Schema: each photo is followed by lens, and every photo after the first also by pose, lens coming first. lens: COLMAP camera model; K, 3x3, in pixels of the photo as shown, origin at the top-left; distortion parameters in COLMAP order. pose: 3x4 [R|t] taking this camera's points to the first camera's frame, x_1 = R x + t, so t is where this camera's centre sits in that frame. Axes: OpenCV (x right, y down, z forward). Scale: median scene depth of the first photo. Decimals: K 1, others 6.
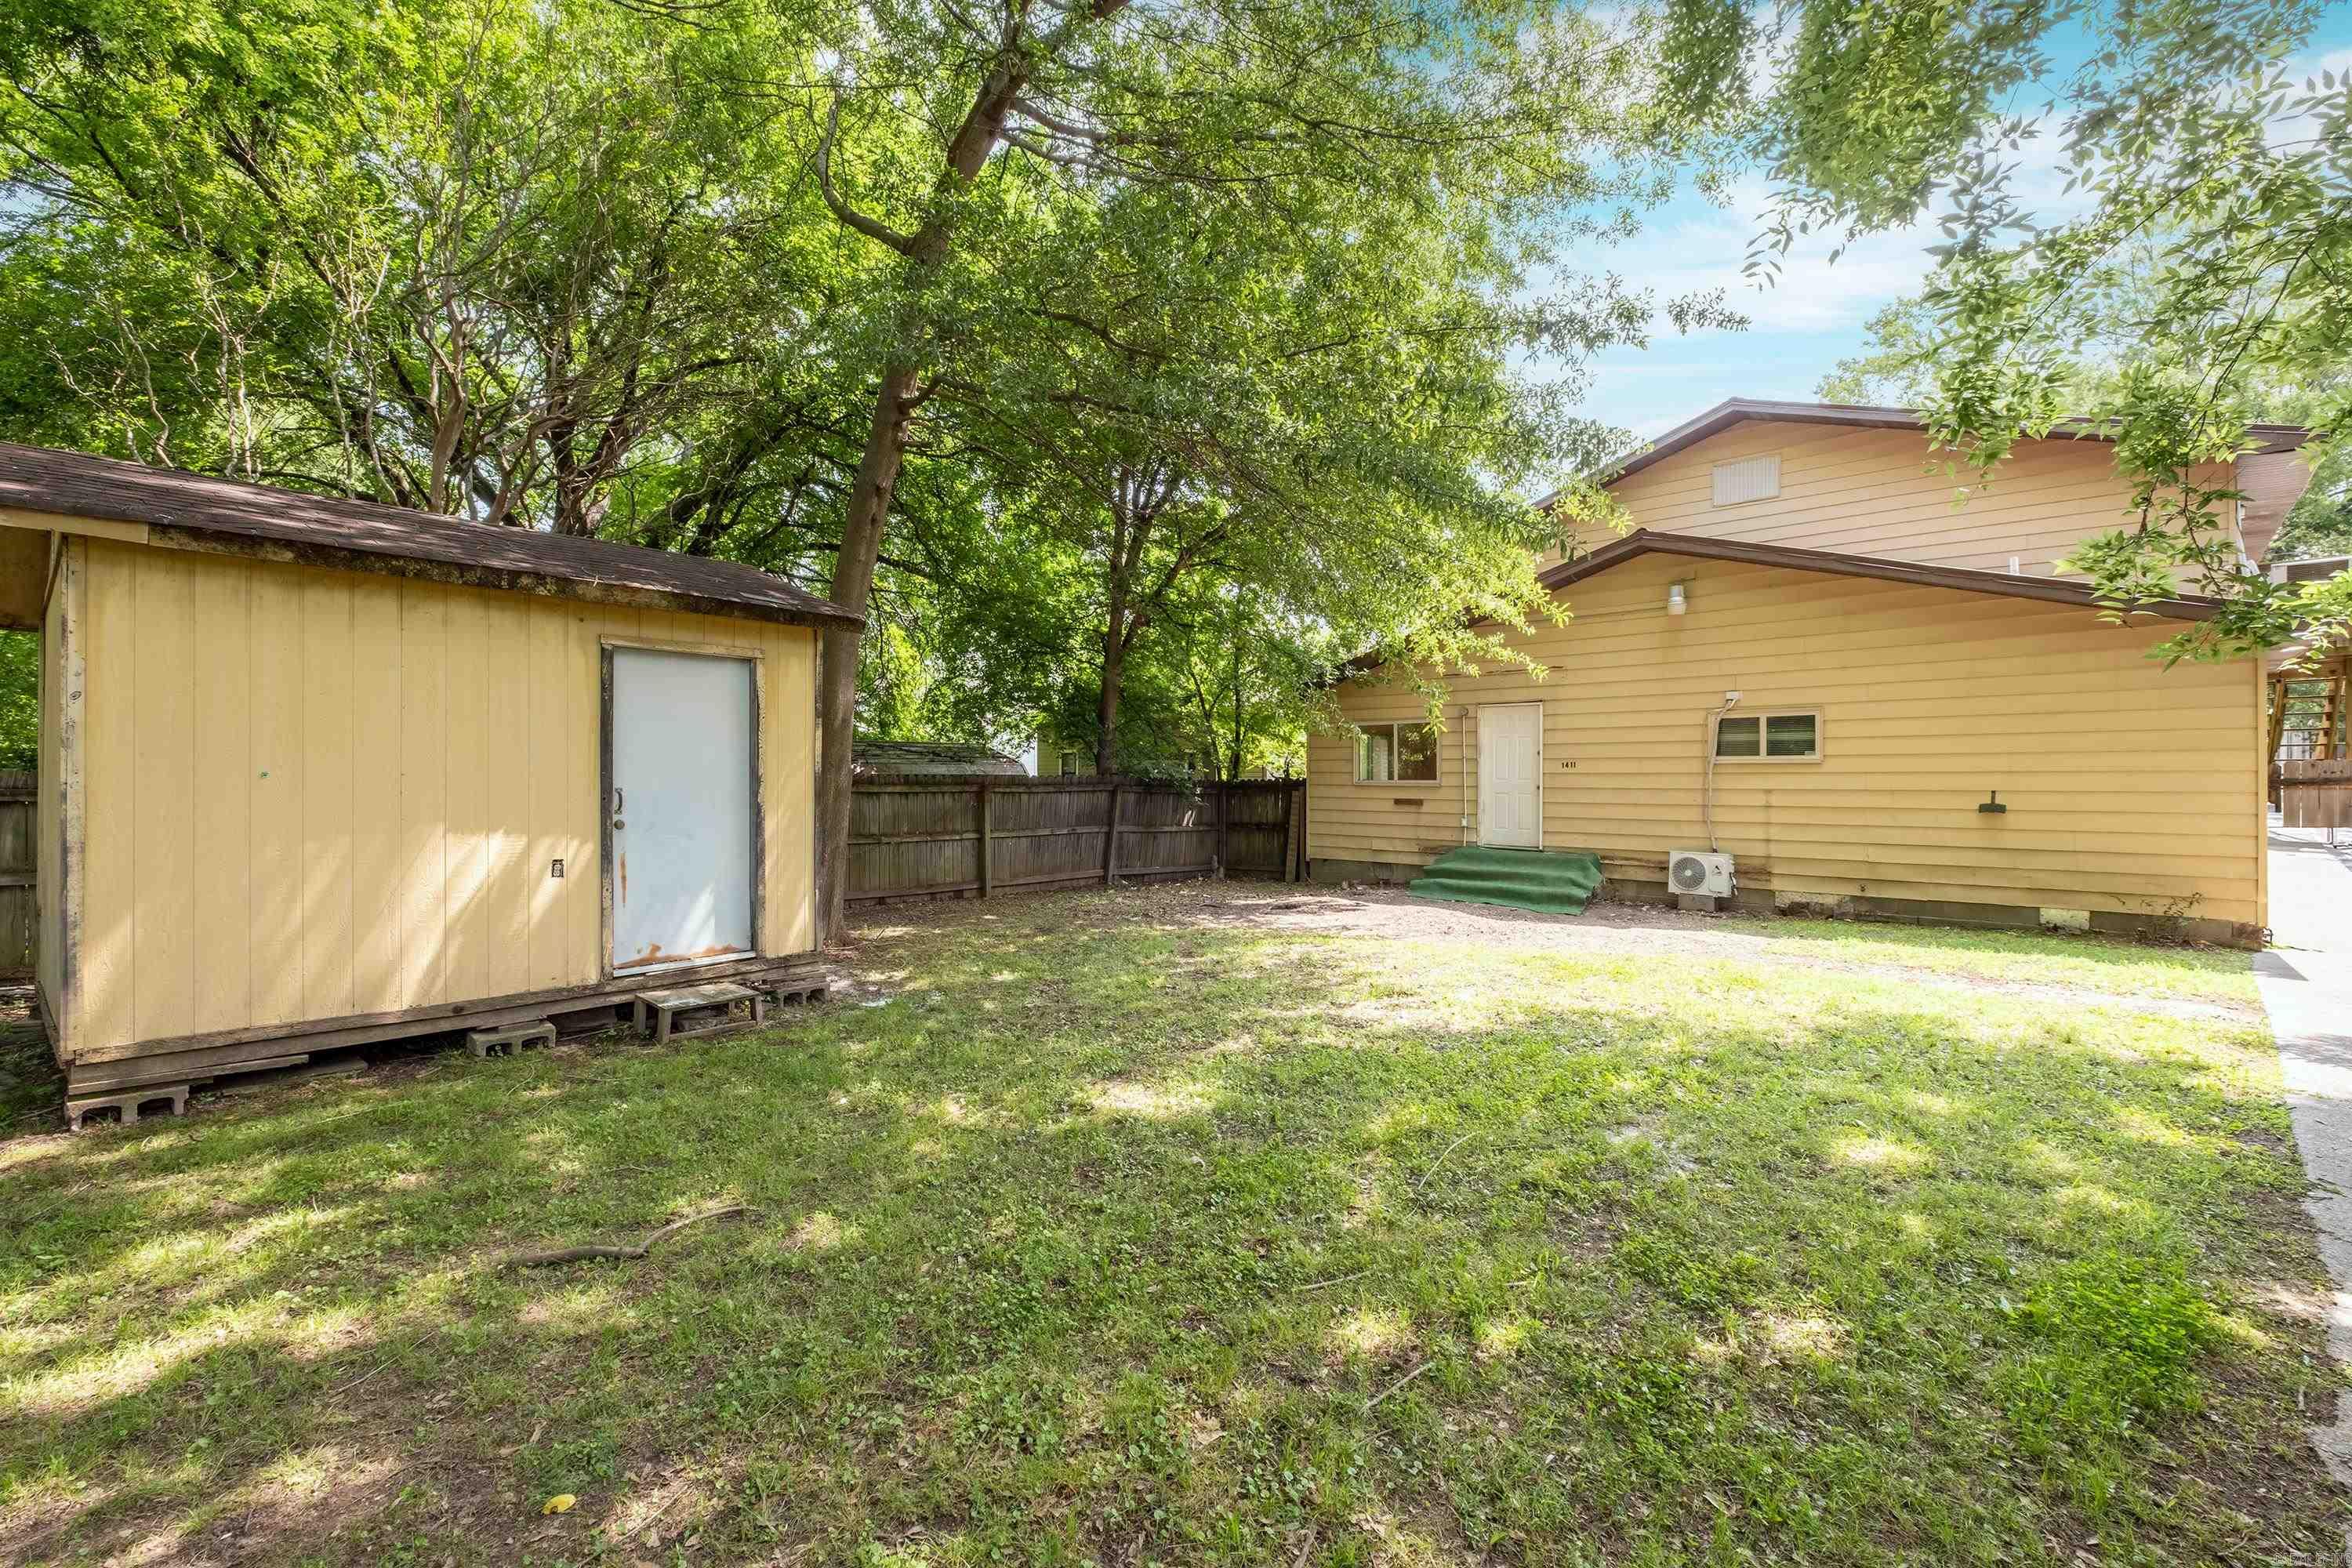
lens RADIAL K [[1009.4, 0, 1176.7], [0, 1009.4, 778.7], [0, 0, 1]] dist [-0.004445, -0.001365]
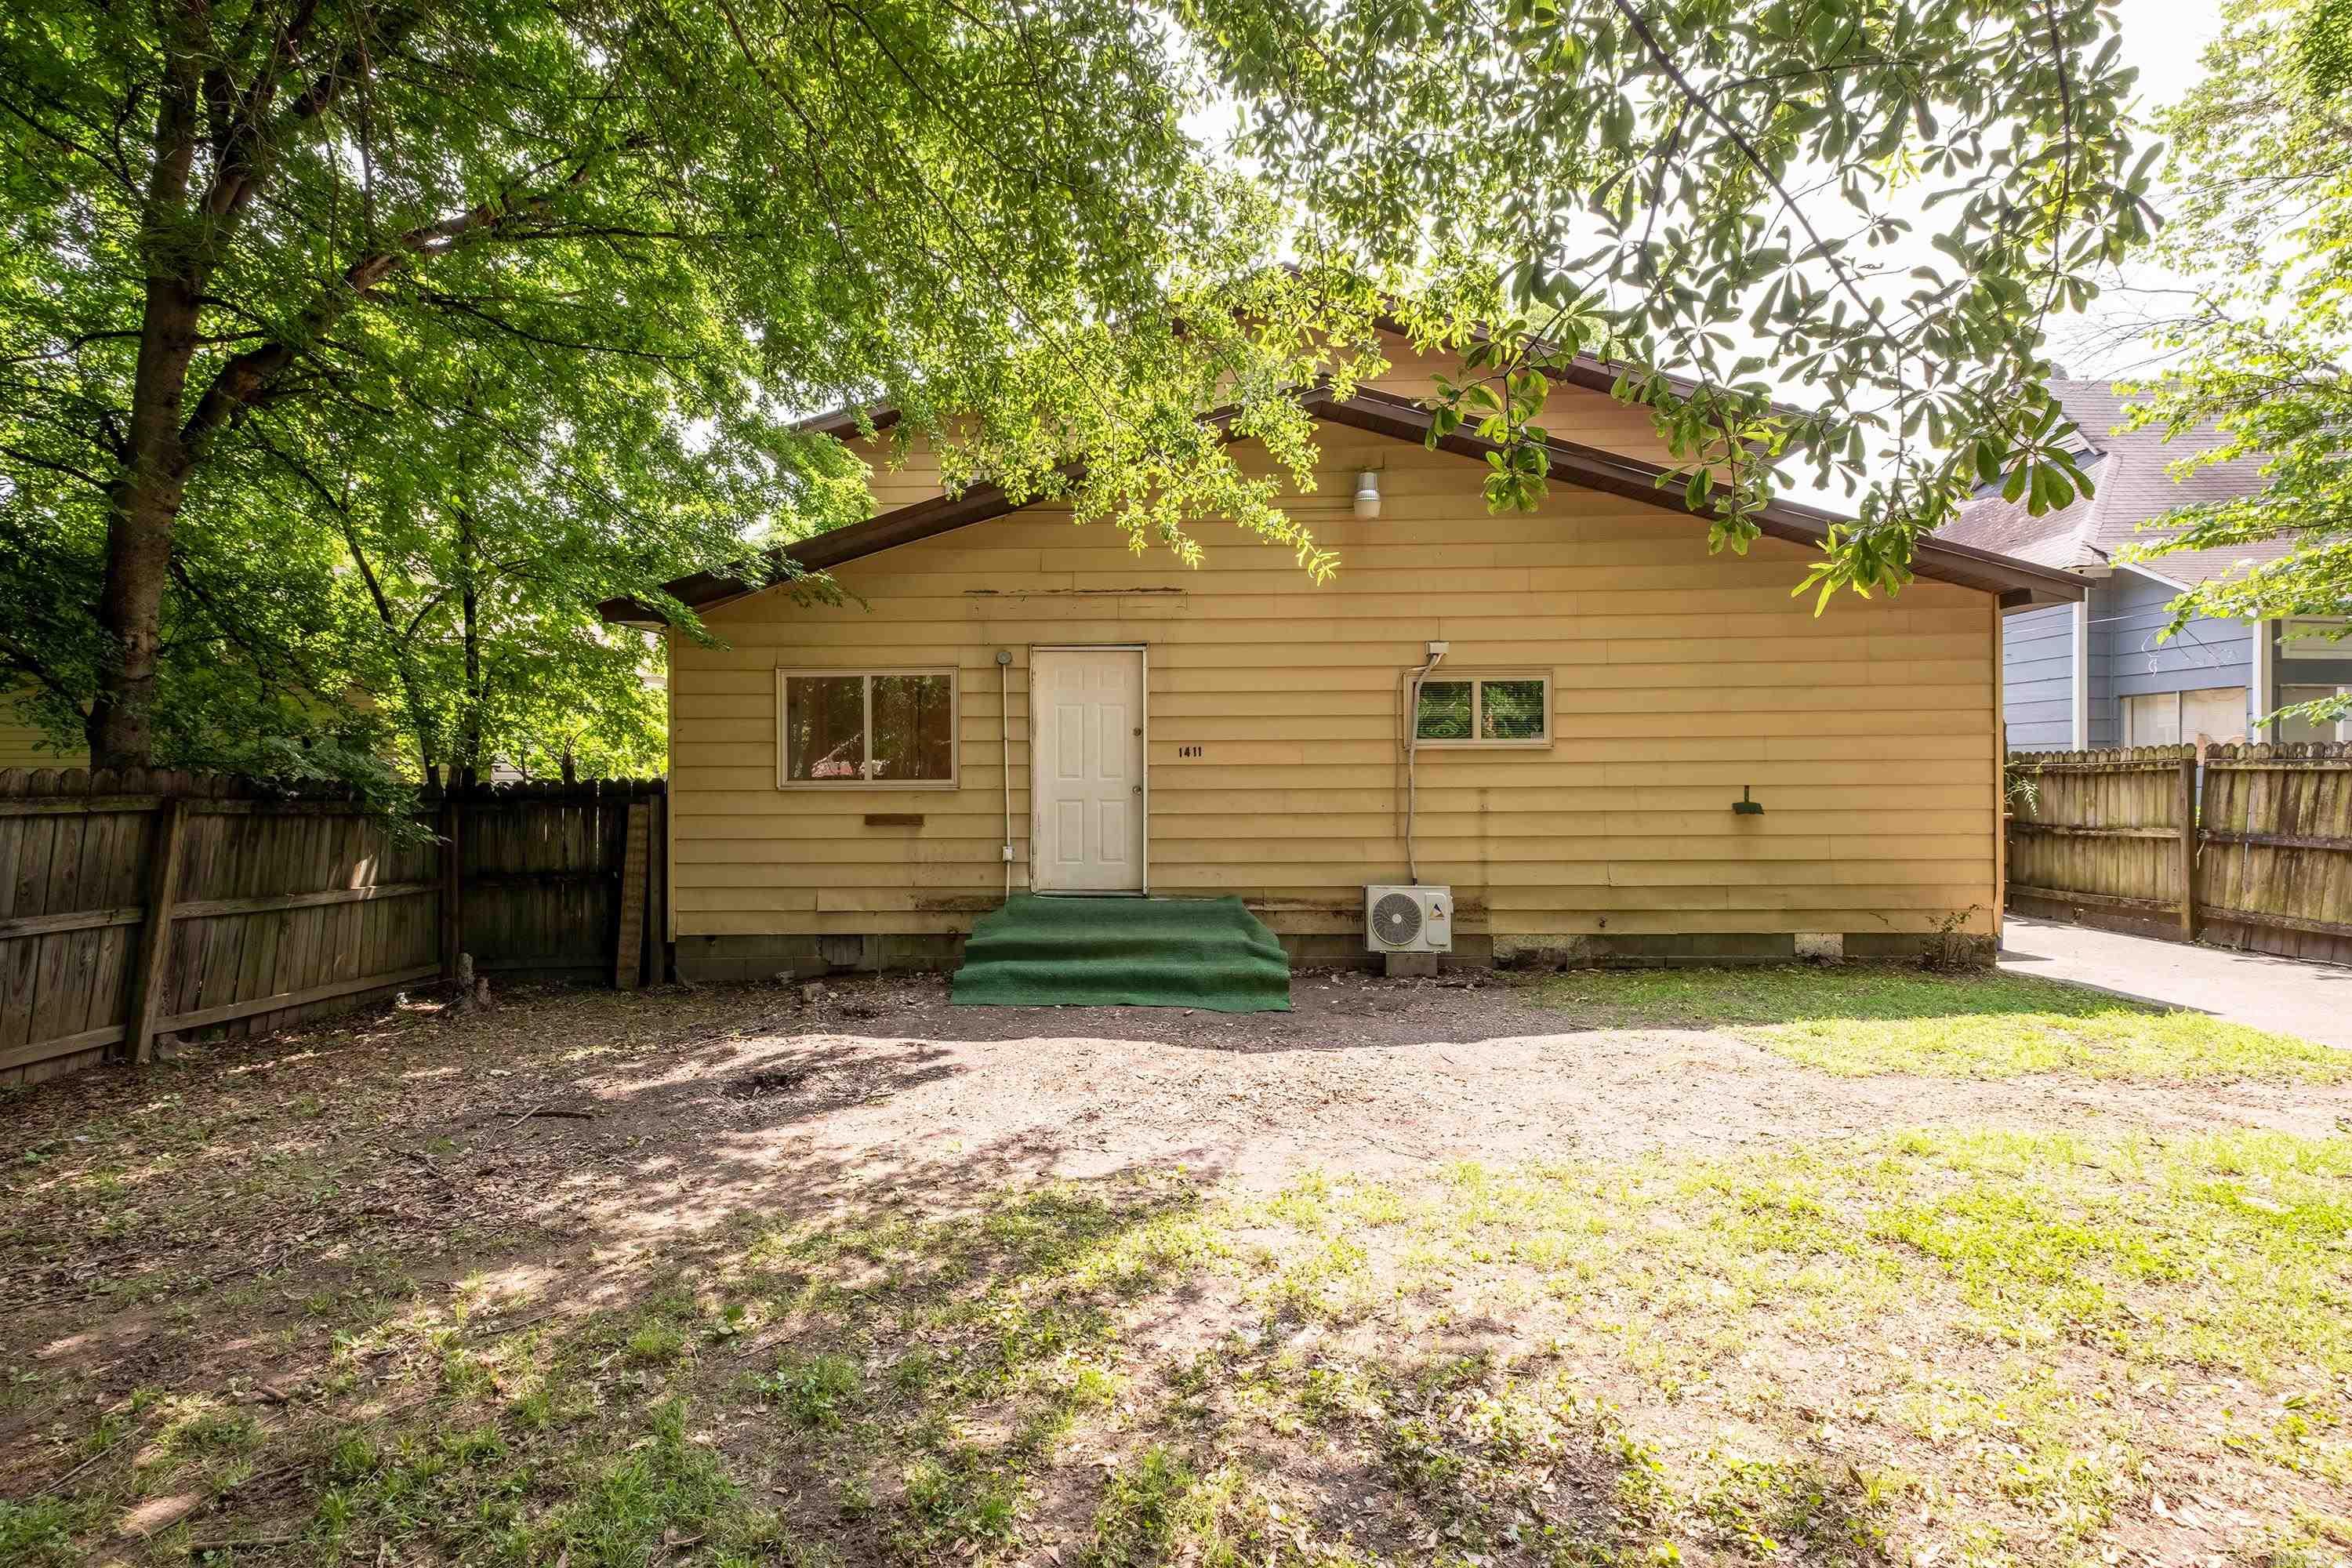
lens RADIAL K [[1107.8, 0, 1165.9], [0, 1107.8, 771.8], [0, 0, 1]] dist [0.003919, -0.000469]
pose [[0.747927, 0.000463, 0.663781, -0.071493], [0.008670, 0.999908, -0.010467, 0.005500], [-0.663724, 0.013583, 0.747854, 0.555683]]
